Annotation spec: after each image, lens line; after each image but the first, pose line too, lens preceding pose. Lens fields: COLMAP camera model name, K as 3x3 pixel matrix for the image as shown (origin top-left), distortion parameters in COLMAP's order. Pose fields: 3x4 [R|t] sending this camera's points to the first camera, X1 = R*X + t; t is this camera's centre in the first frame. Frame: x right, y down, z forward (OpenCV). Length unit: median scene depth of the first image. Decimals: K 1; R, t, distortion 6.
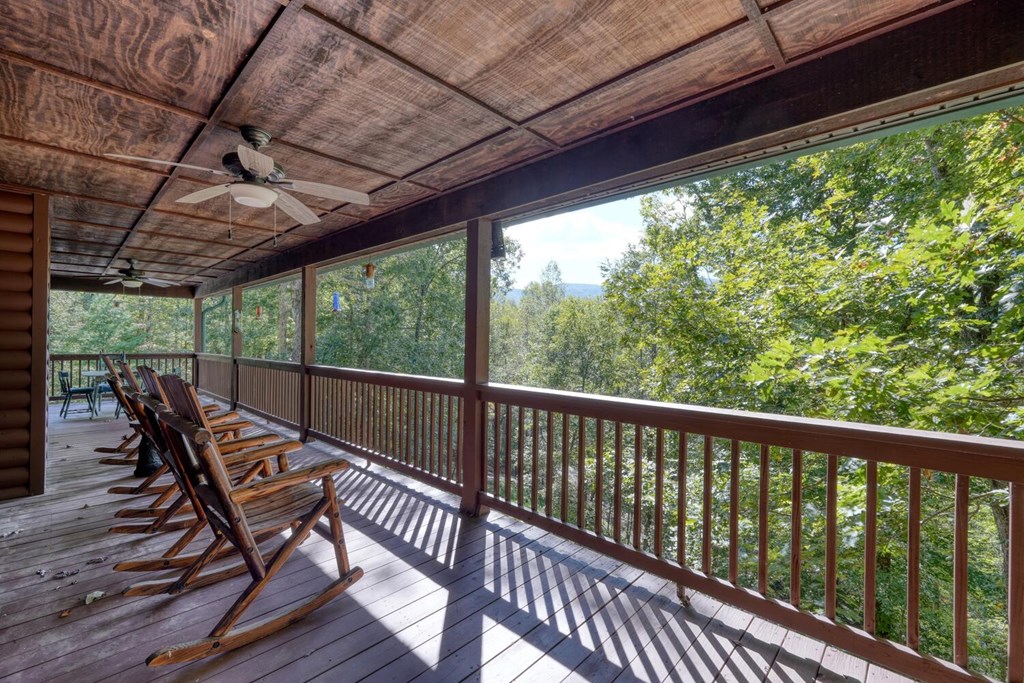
lens RADIAL K [[430.5, 0, 511.4], [0, 430.5, 341.6], [0, 0, 1]] dist [-0.002859, -0.000591]
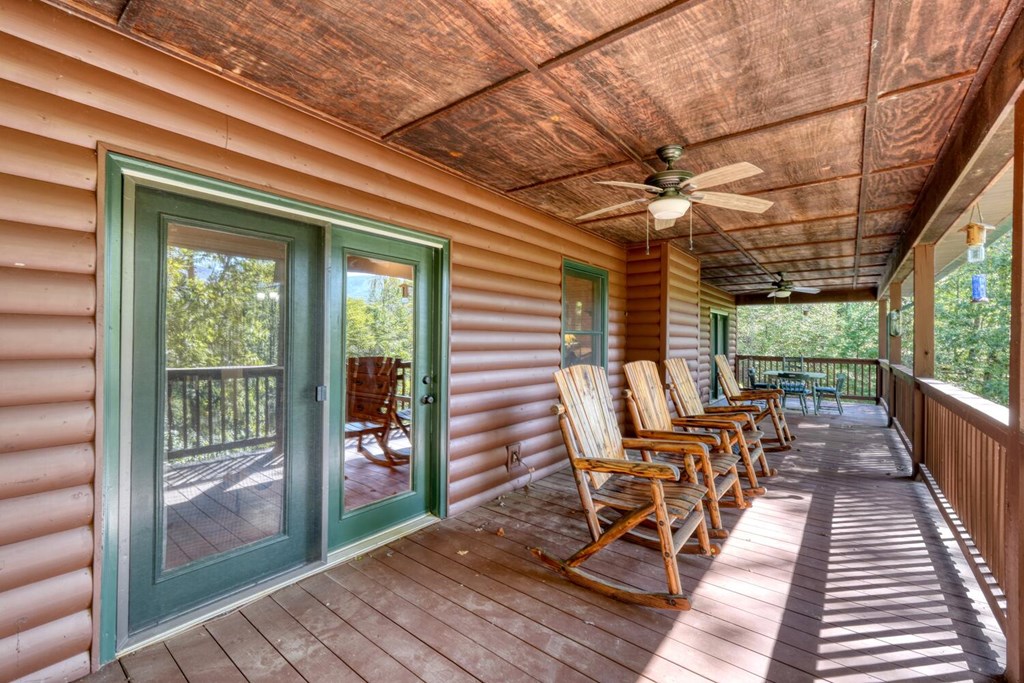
lens RADIAL K [[430.5, 0, 511.0], [0, 430.5, 339.3], [0, 0, 1]] dist [-0.002859, -0.000591]
pose [[0.093665, -0.009818, -0.995555, 0.281433], [-0.010717, 0.999883, -0.010869, 0.005520], [0.995546, 0.011687, 0.093549, 0.315066]]
